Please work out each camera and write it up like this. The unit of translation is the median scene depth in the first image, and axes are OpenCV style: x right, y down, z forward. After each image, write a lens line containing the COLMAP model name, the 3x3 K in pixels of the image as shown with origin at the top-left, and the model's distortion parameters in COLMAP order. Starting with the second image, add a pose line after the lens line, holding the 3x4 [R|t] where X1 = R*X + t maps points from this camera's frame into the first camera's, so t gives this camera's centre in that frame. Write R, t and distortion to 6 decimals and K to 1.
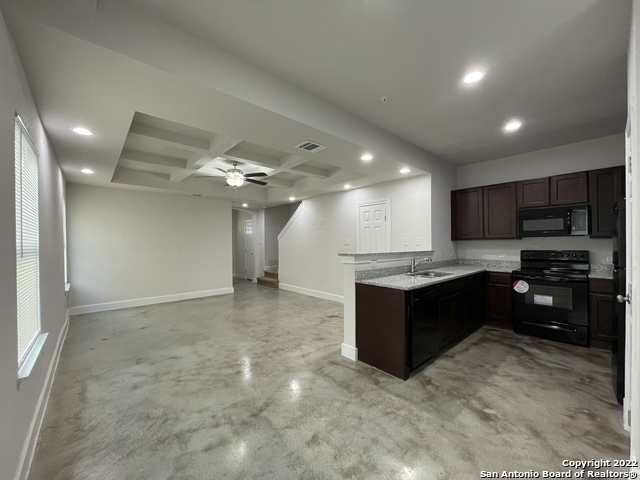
lens RADIAL K [[258.5, 0, 321.0], [0, 258.5, 242.0], [0, 0, 1]] dist [0.001648, 0.000179]
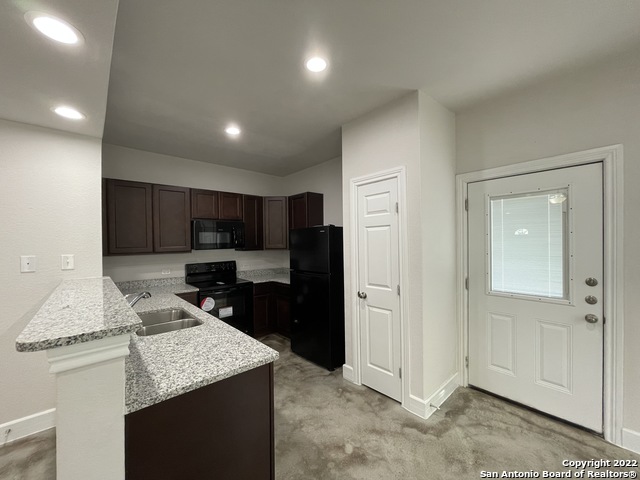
lens RADIAL K [[258.5, 0, 319.3], [0, 258.5, 242.3], [0, 0, 1]] dist [0.001648, 0.000179]
pose [[0.010796, 0.001919, 0.999940, -0.159157], [0.011100, 0.999936, -0.002038, -0.046520], [-0.999880, 0.011122, 0.010774, 0.648494]]
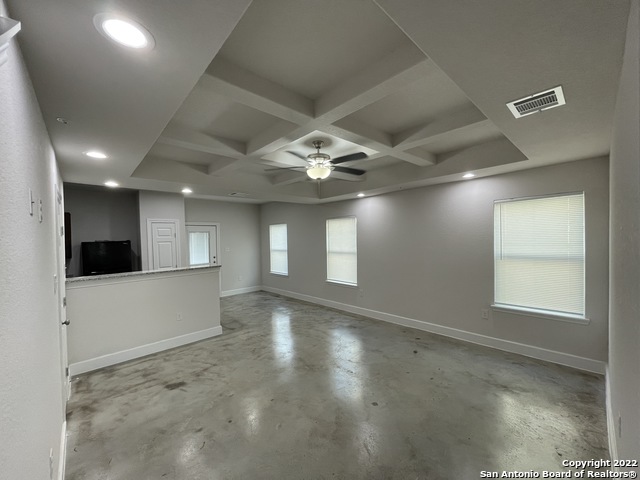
lens RADIAL K [[258.5, 0, 319.4], [0, 258.5, 240.5], [0, 0, 1]] dist [0.001648, 0.000179]
pose [[-0.999307, 0.034535, -0.013876, -0.472860], [0.034346, 0.999317, 0.013607, -0.095690], [0.014336, 0.013121, -0.999811, 2.478149]]
